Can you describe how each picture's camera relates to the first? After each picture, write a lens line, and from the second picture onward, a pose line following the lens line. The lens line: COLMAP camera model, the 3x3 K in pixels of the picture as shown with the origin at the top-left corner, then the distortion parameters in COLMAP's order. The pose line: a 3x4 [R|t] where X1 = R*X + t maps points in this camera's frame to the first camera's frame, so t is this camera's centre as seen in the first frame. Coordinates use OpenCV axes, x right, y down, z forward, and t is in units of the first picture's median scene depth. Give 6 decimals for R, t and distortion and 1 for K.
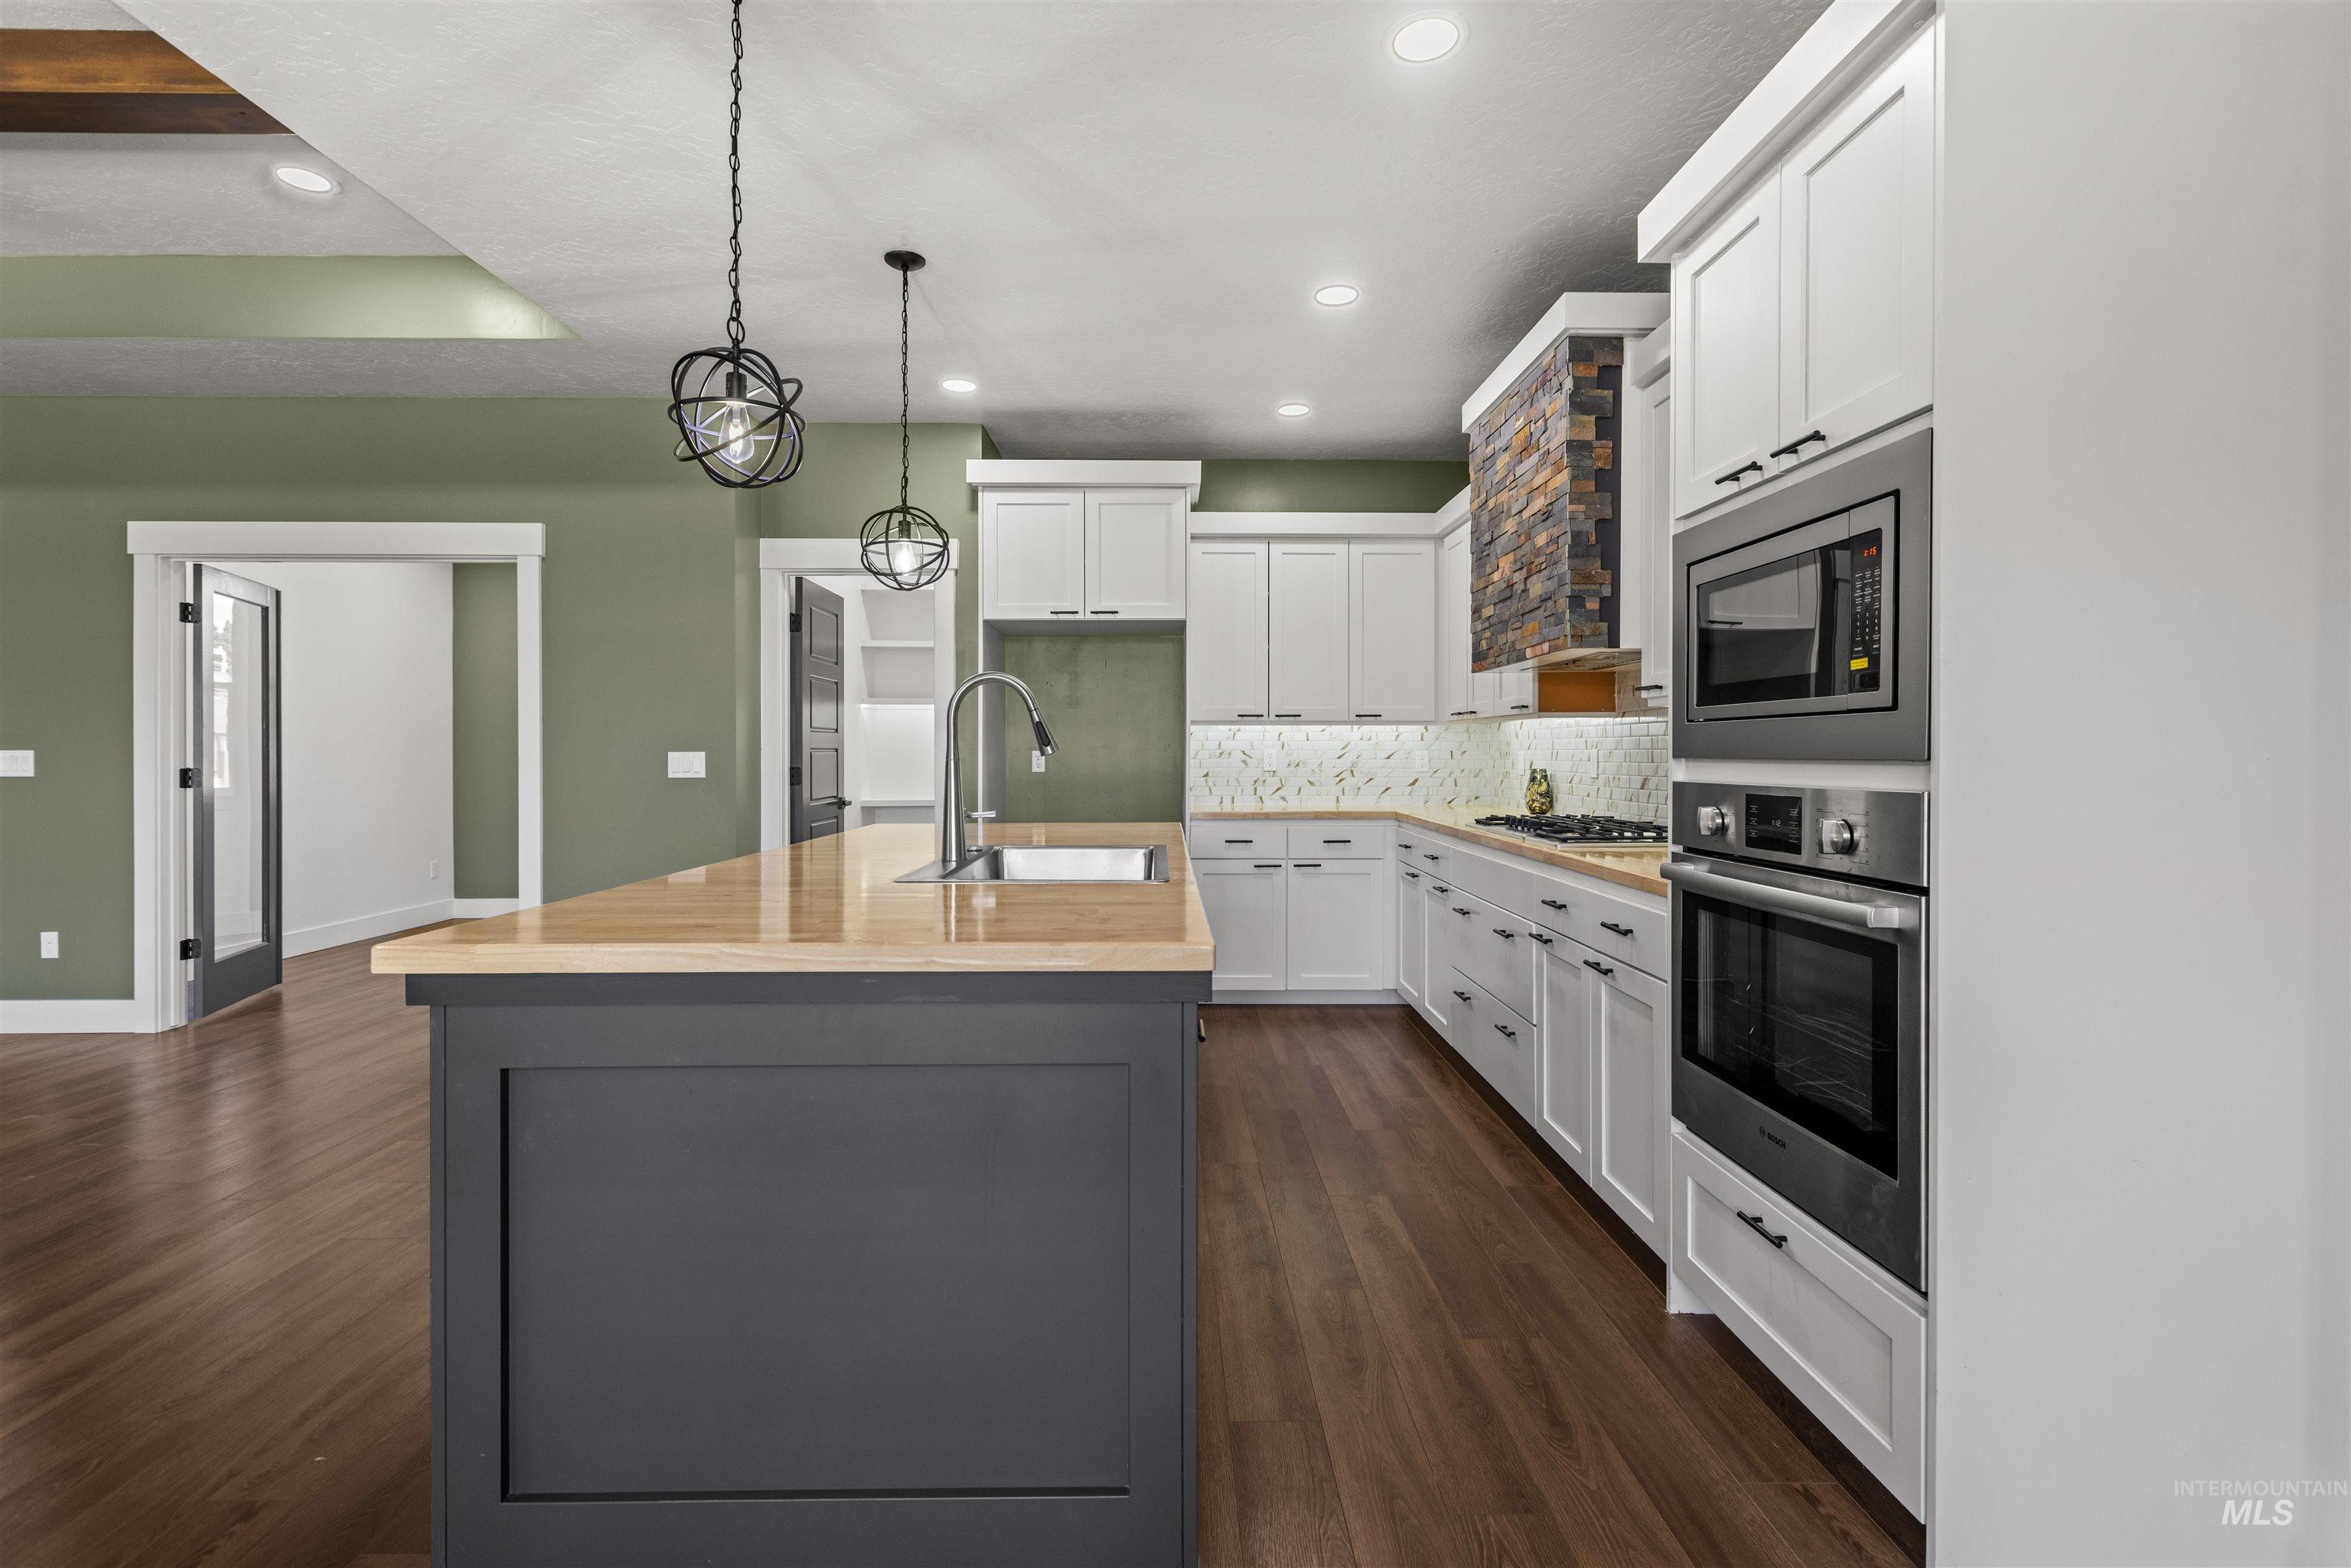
lens RADIAL K [[1096.3, 0, 1222.7], [0, 1096.3, 758.4], [0, 0, 1]] dist [0.002507, 0.000454]
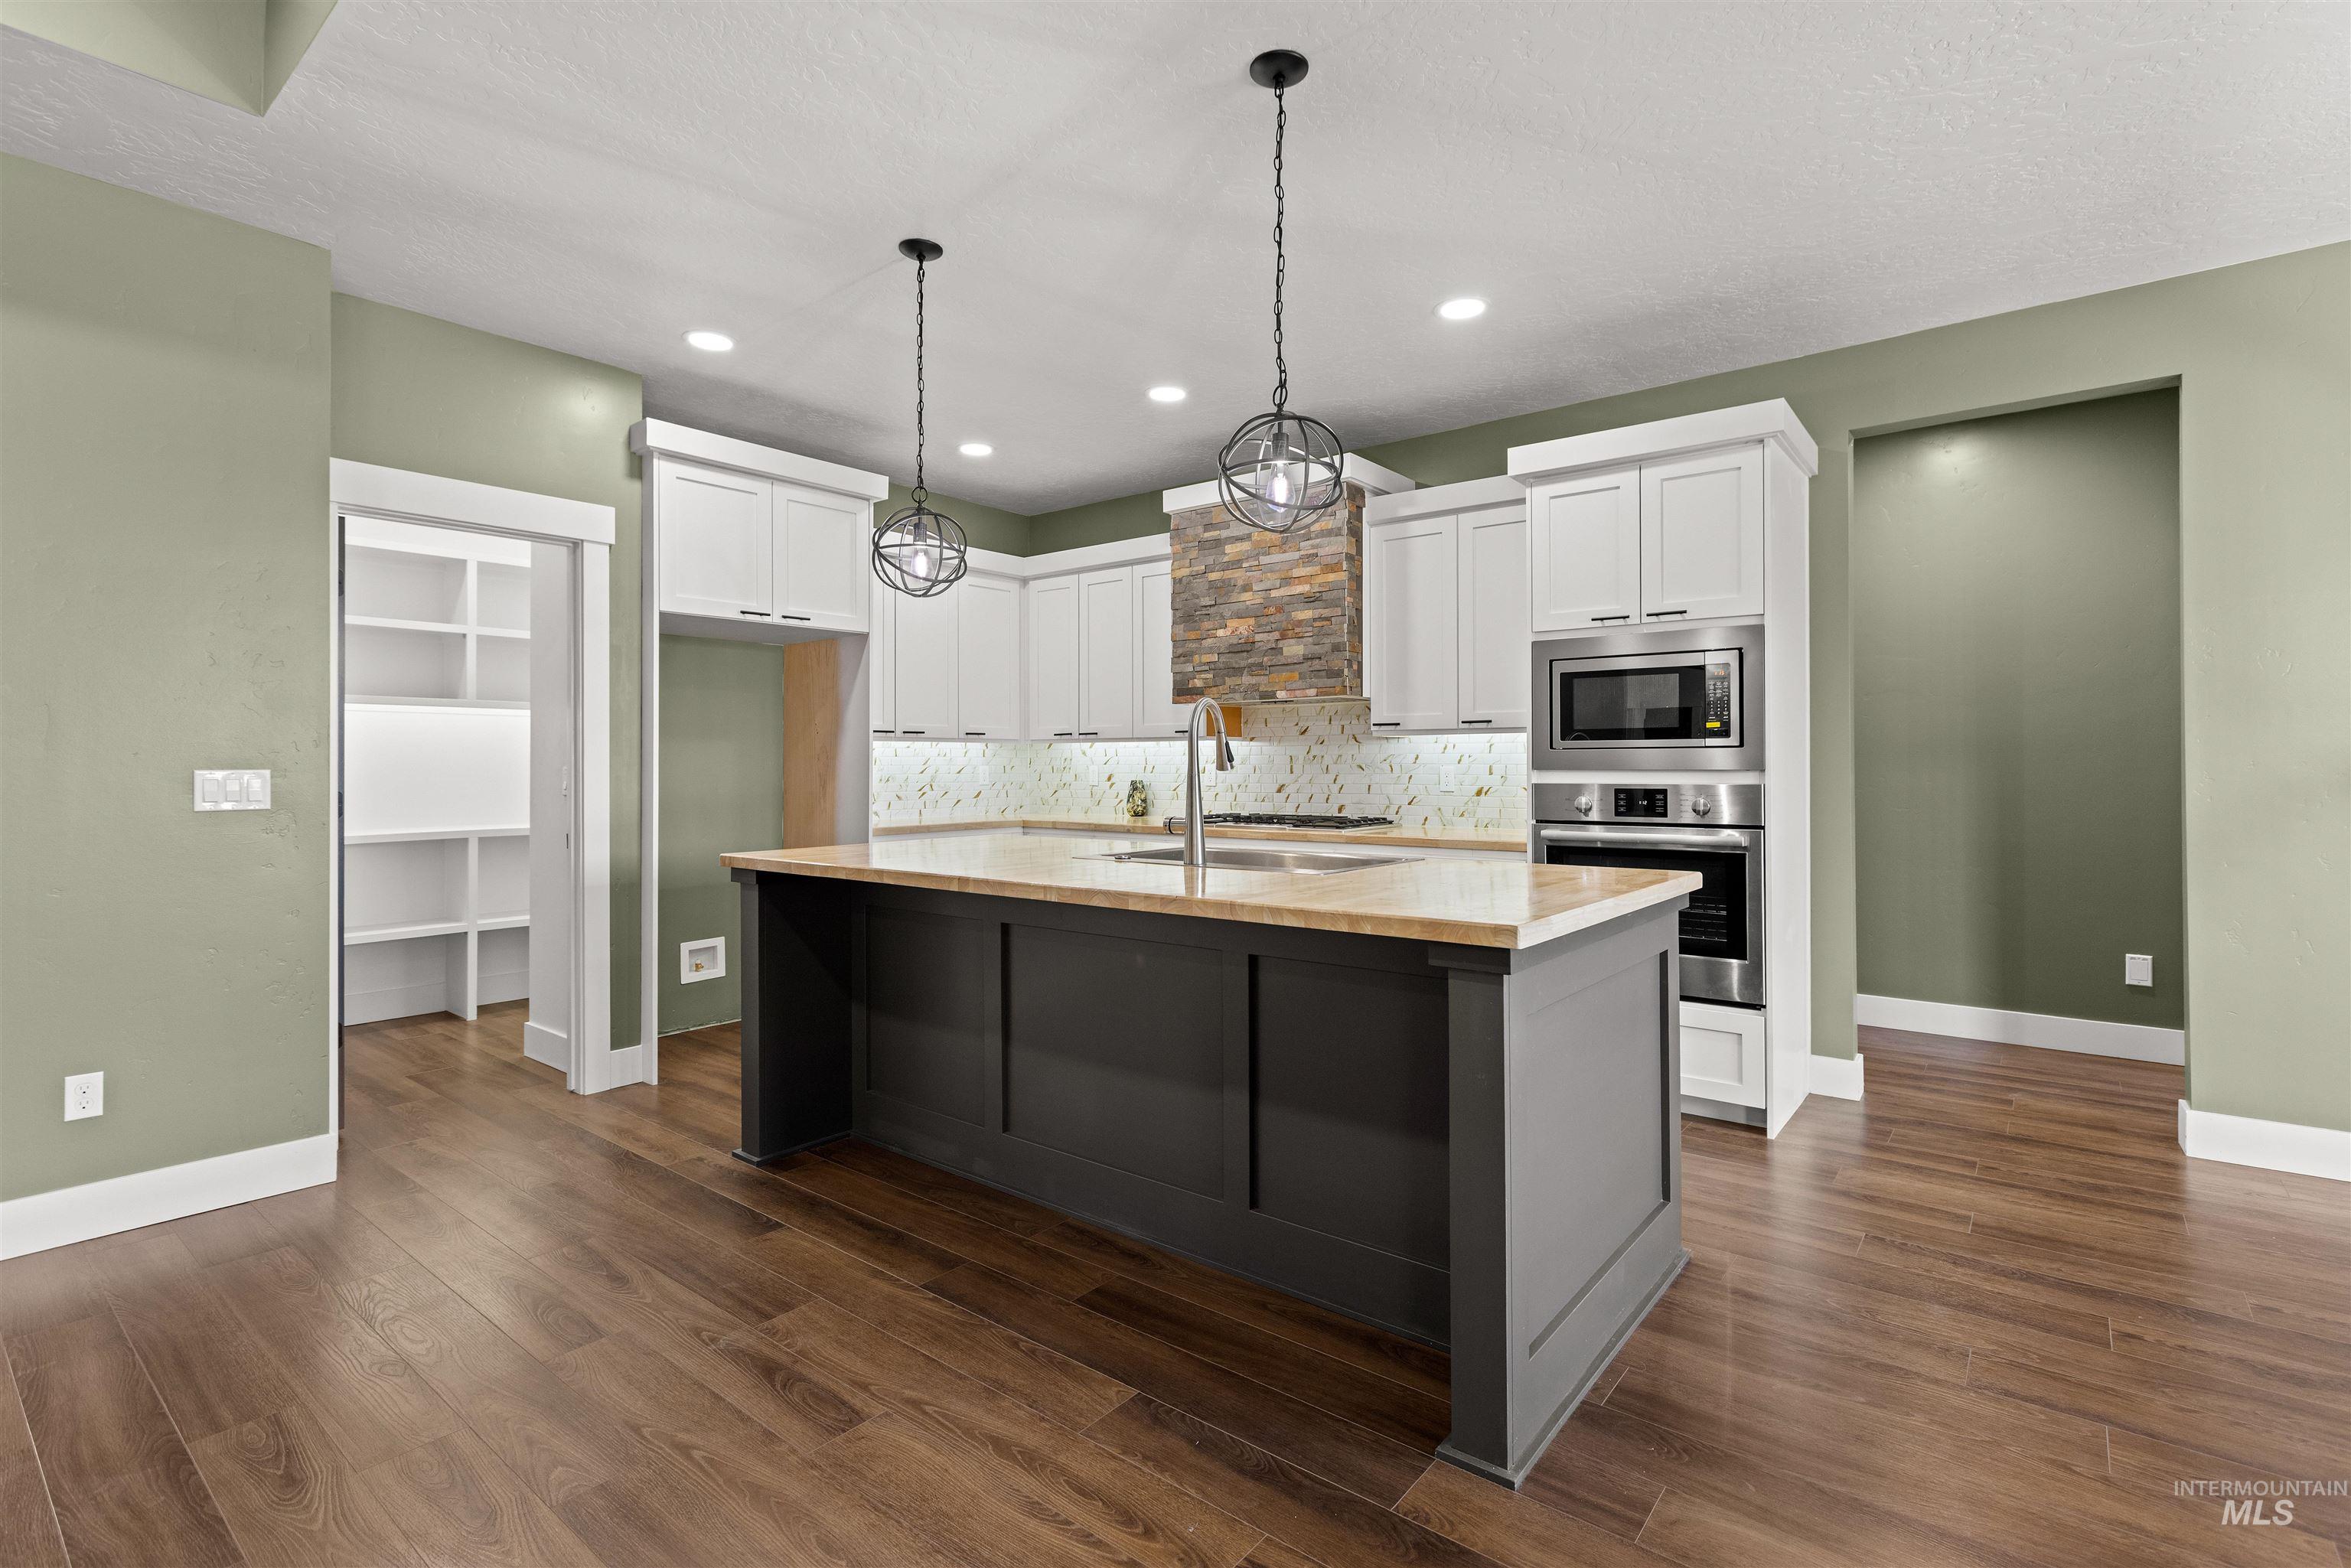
lens RADIAL K [[1074.8, 0, 1206.9], [0, 1074.8, 753.0], [0, 0, 1]] dist [-0.000665, 0.000469]
pose [[0.639630, 0.007471, 0.768647, -0.619830], [0.006837, 0.999858, -0.015407, -0.002258], [-0.768653, 0.015110, 0.639488, 0.160723]]
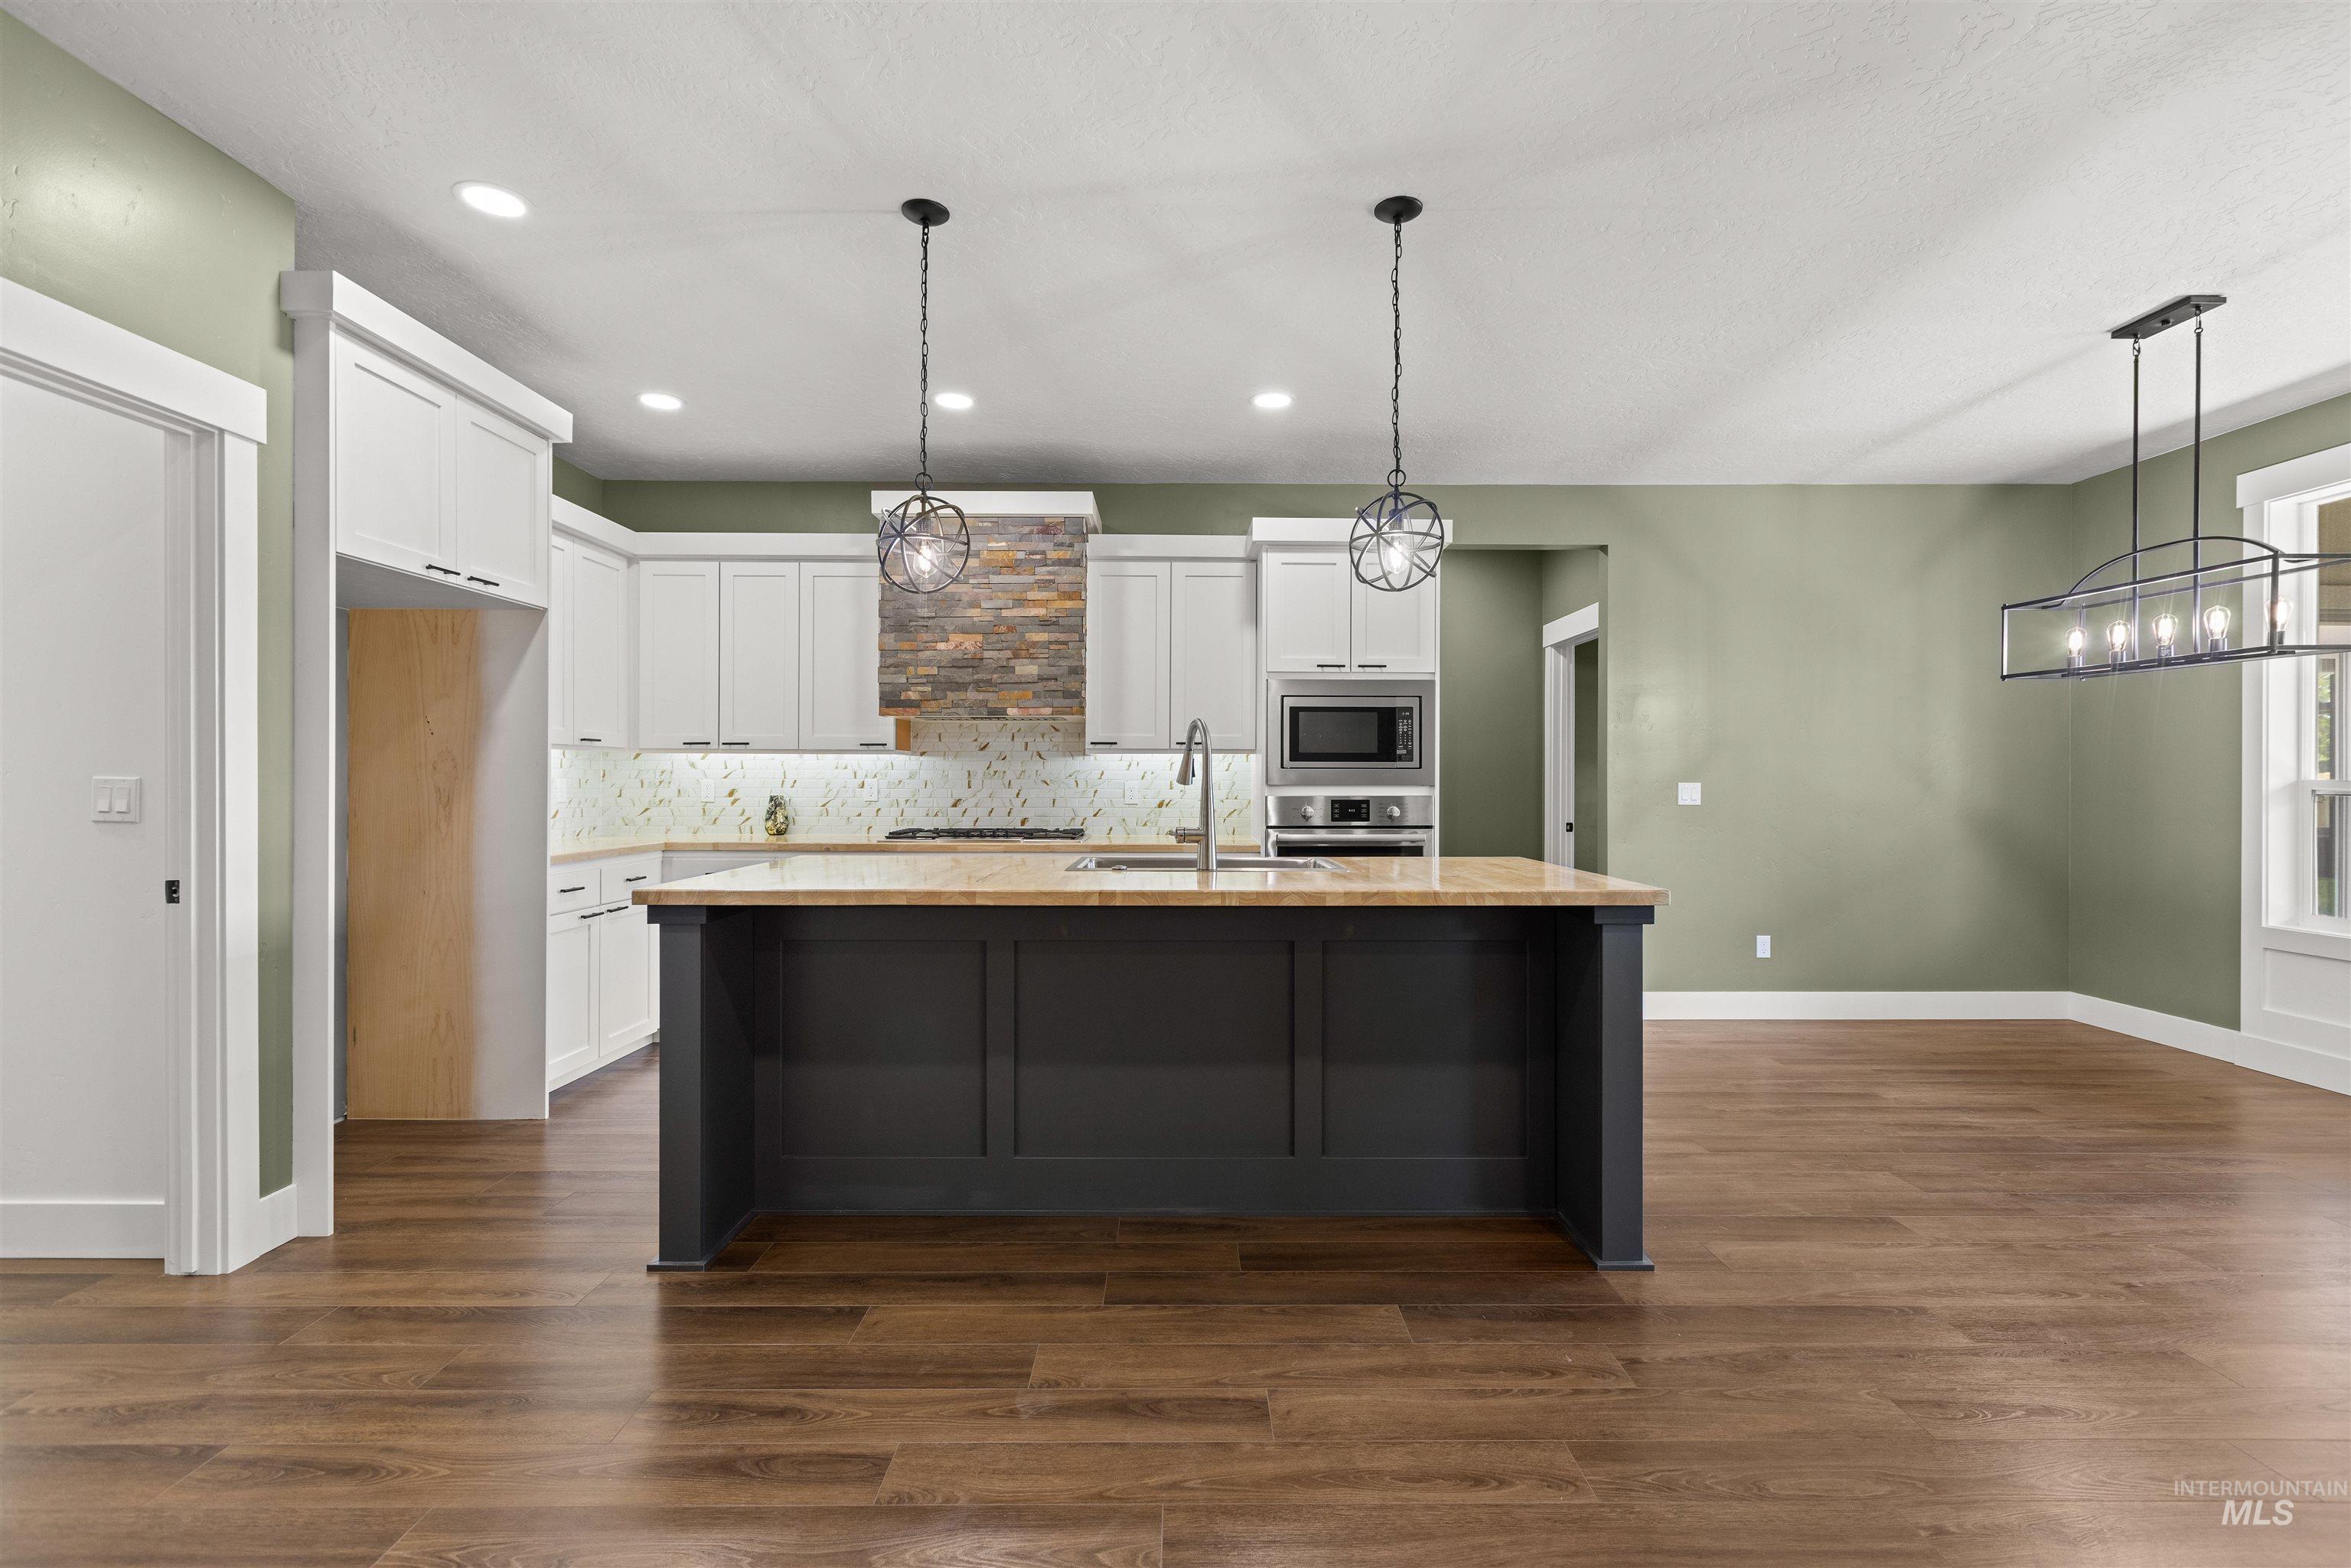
lens RADIAL K [[1047.3, 0, 1186.4], [0, 1047.3, 778.1], [0, 0, 1]] dist [0.000218, 0.000142]
pose [[0.021524, 0.004029, 0.999760, -0.815676], [0.003200, 0.999986, -0.004099, -0.002982], [-0.999763, 0.003287, 0.021511, 0.567311]]
